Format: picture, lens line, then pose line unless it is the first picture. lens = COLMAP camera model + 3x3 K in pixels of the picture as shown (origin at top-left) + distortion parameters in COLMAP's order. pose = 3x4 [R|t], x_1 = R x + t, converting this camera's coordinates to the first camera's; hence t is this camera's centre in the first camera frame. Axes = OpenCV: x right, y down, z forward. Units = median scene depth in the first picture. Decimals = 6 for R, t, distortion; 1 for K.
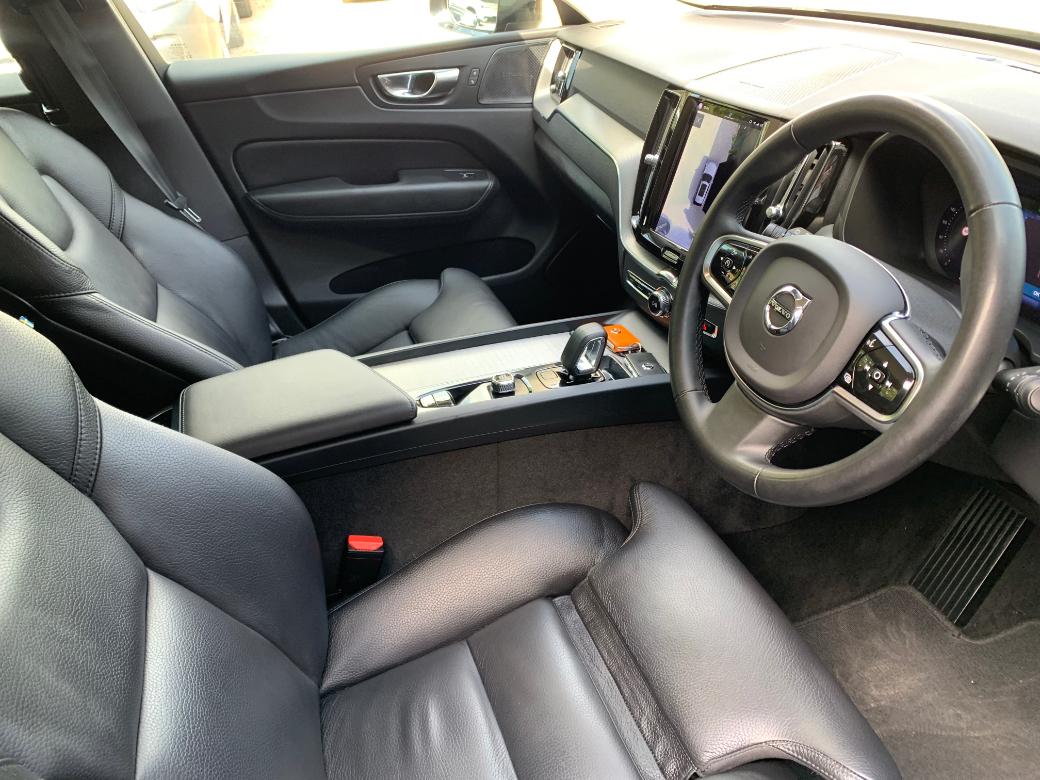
lens RADIAL K [[800.2, 0, 520.0], [0, 800.2, 390.0], [0, 0, 1]] dist [0.018734, -0.004525]
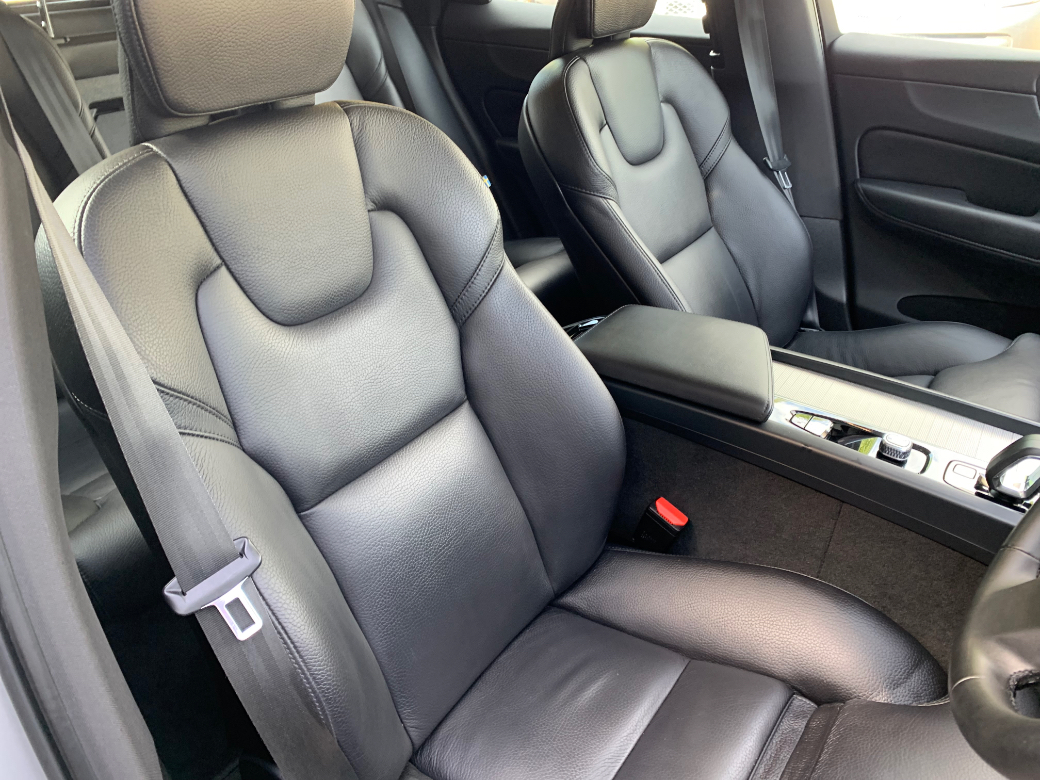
lens RADIAL K [[792.8, 0, 520.0], [0, 792.8, 390.0], [0, 0, 1]] dist [0.001587, -0.001612]
pose [[0.587099, 0.452498, -0.671238, 0.250145], [-0.447382, 0.872418, 0.196816, -0.043649], [0.674659, 0.184749, 0.714635, 0.136626]]
